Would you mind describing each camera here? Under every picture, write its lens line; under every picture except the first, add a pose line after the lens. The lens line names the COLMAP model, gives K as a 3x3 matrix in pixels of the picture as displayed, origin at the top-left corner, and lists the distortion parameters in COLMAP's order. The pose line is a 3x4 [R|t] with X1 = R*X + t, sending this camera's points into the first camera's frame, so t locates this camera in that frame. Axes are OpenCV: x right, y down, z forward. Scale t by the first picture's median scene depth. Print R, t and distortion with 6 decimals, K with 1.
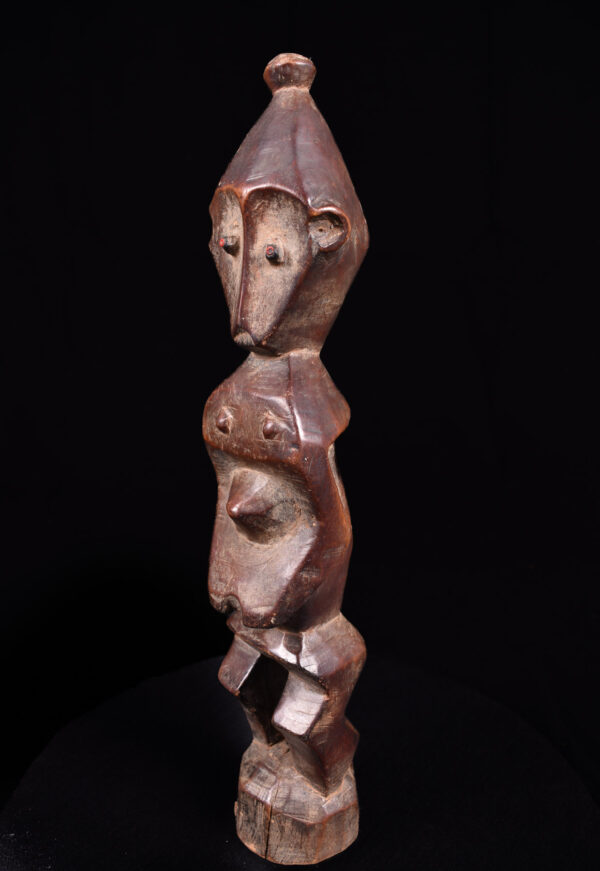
lens RADIAL K [[850.7, 0, 299.9], [0, 850.7, 428.2], [0, 0, 1]] dist [-0.074699, 0.000000]
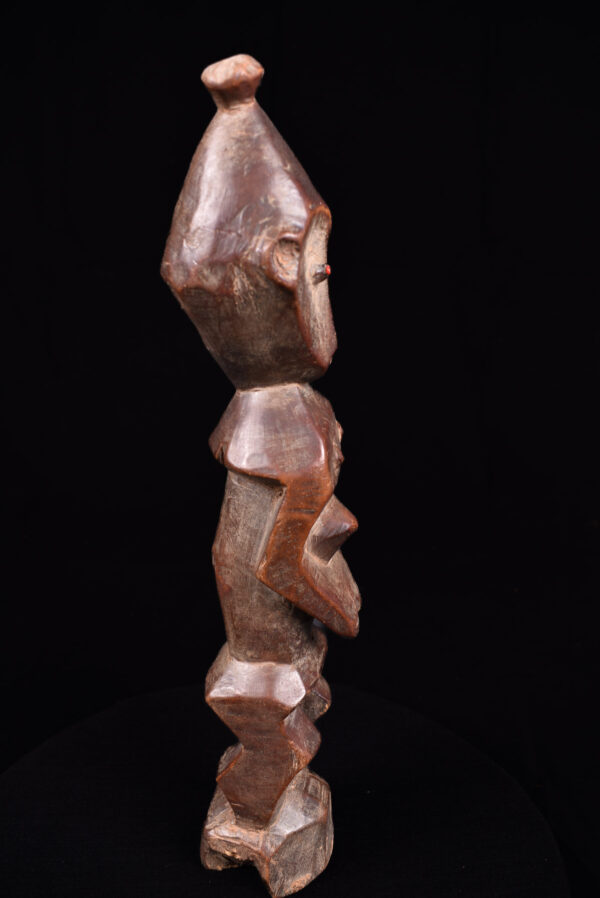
lens RADIAL K [[844.2, 0, 297.8], [0, 844.2, 447.3], [0, 0, 1]] dist [-0.073584, 0.000000]
pose [[-0.610689, -0.262211, 0.747197, -0.792773], [0.216751, 0.852199, 0.476211, -0.492090], [-0.761629, 0.452772, -0.463594, 1.522520]]
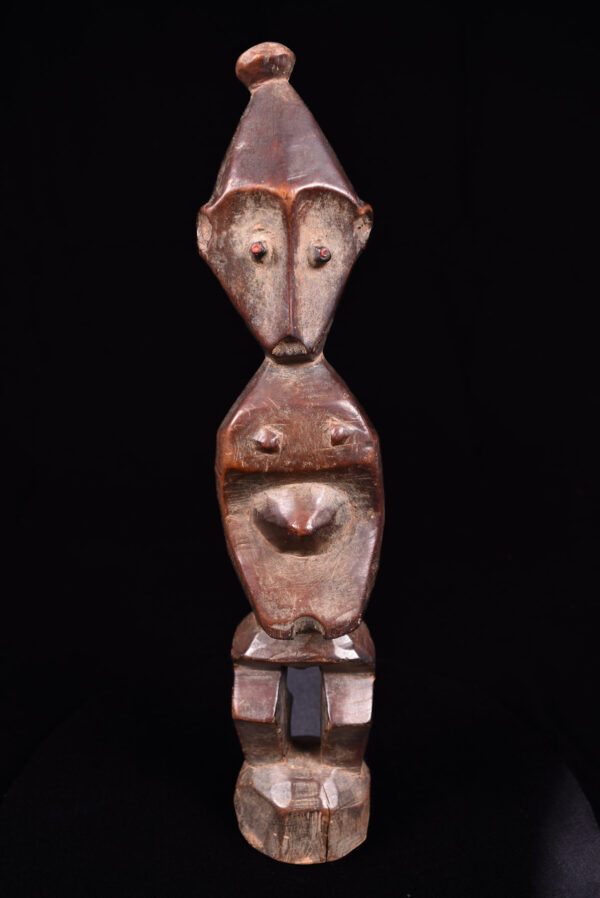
lens RADIAL K [[844.2, 0, 299.1], [0, 844.2, 452.6], [0, 0, 1]] dist [-0.073584, 0.000000]
pose [[0.711384, -0.239177, 0.660854, -0.706258], [0.206026, 0.969970, 0.129274, -0.112848], [-0.671927, 0.044190, 0.739297, 0.306630]]
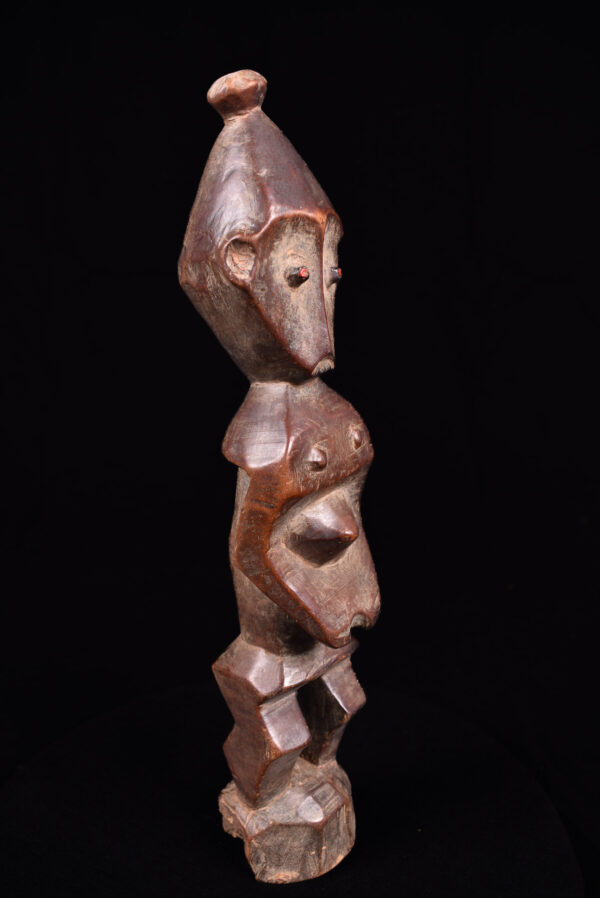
lens RADIAL K [[844.2, 0, 299.2], [0, 844.2, 450.1], [0, 0, 1]] dist [-0.073584, 0.000000]
pose [[-0.074215, -0.305062, 0.949436, -1.020636], [0.289834, 0.904367, 0.313237, -0.332327], [-0.954195, 0.298425, 0.021300, 1.037329]]
